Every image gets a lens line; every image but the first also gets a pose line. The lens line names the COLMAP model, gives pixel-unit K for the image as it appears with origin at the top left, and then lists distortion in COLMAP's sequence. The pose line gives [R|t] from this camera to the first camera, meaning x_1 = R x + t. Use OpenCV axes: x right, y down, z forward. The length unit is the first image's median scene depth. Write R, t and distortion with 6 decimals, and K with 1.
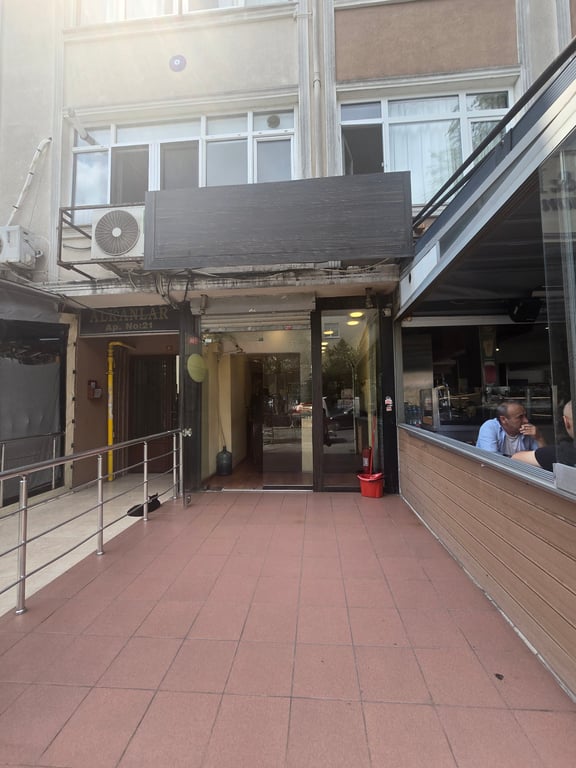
lens RADIAL K [[315.6, 0, 288.0], [0, 315.6, 384.0], [0, 0, 1]] dist [-0.009585, 0.004331]
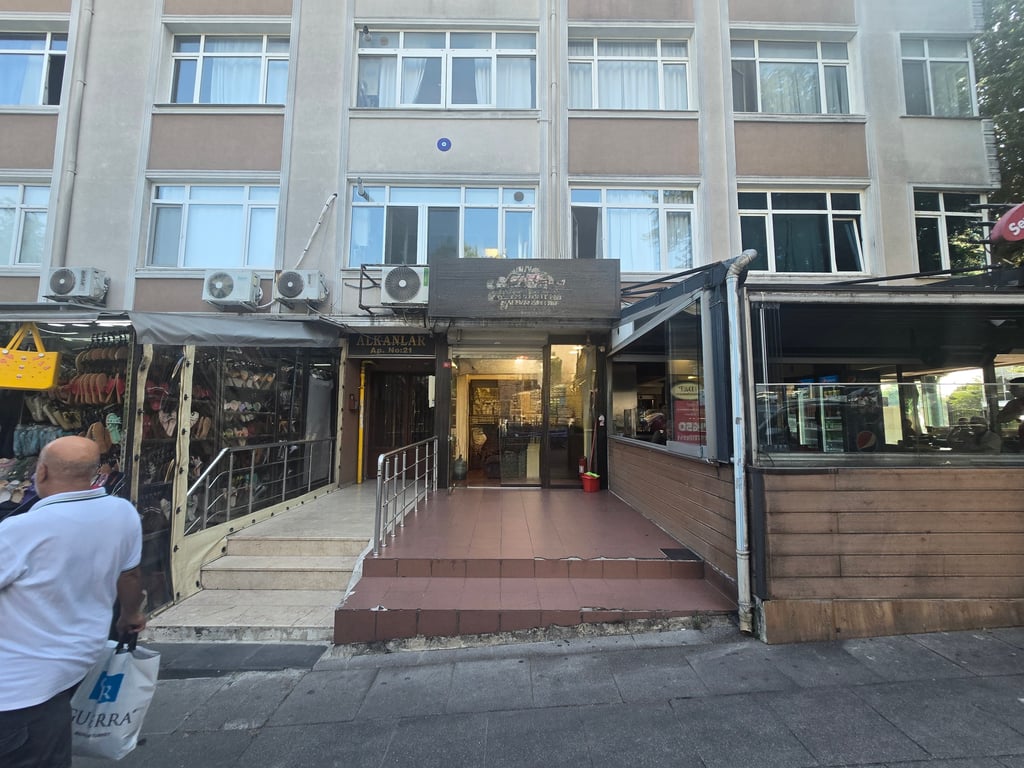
lens RADIAL K [[420.8, 0, 512.0], [0, 420.8, 384.0], [0, 0, 1]] dist [-0.009585, 0.004331]
pose [[0.994963, 0.032796, 0.094731, -0.211805], [-0.029612, 0.998955, -0.034826, -0.013666], [-0.095774, 0.031845, 0.994894, -0.674854]]
